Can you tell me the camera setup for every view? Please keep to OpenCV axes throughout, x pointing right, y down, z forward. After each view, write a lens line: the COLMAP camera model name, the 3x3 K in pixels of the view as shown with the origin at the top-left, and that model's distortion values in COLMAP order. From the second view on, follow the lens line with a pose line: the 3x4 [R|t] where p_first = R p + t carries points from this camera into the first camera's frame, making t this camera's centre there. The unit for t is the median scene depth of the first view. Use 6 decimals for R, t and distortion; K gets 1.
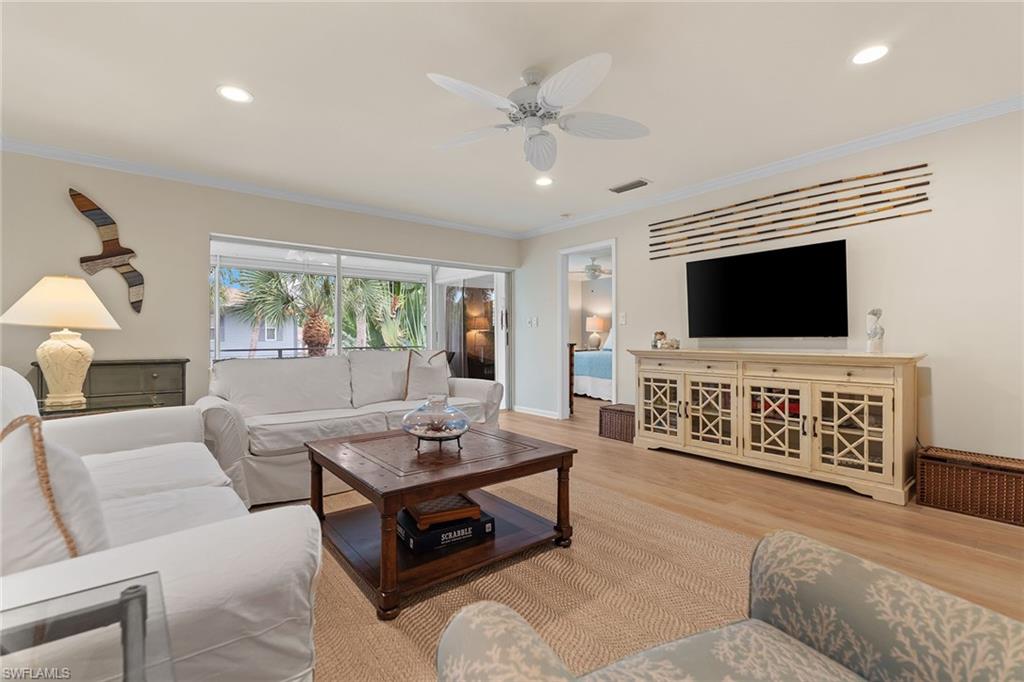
lens RADIAL K [[456.0, 0, 512.0], [0, 456.0, 341.0], [0, 0, 1]] dist [-0.017696, -0.000219]
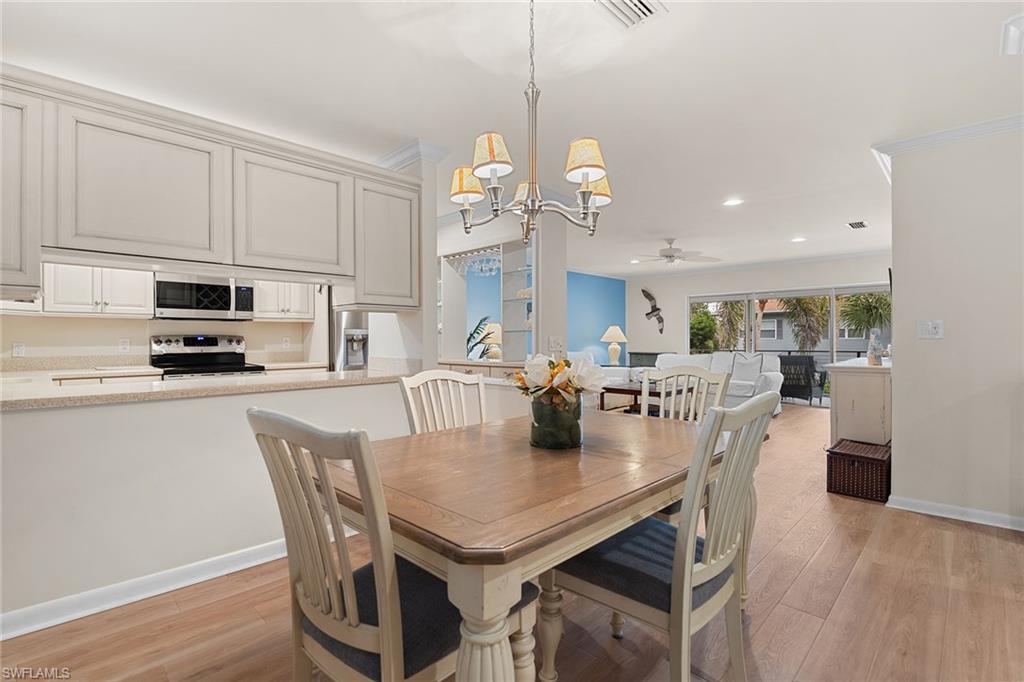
lens RADIAL K [[475.0, 0, 512.0], [0, 475.0, 341.0], [0, 0, 1]] dist [-0.031102, -0.000385]
pose [[0.113497, 0.005883, -0.993521, 1.718013], [-0.003355, 0.999979, 0.005538, -0.037586], [0.993533, 0.002705, 0.113514, -0.100084]]
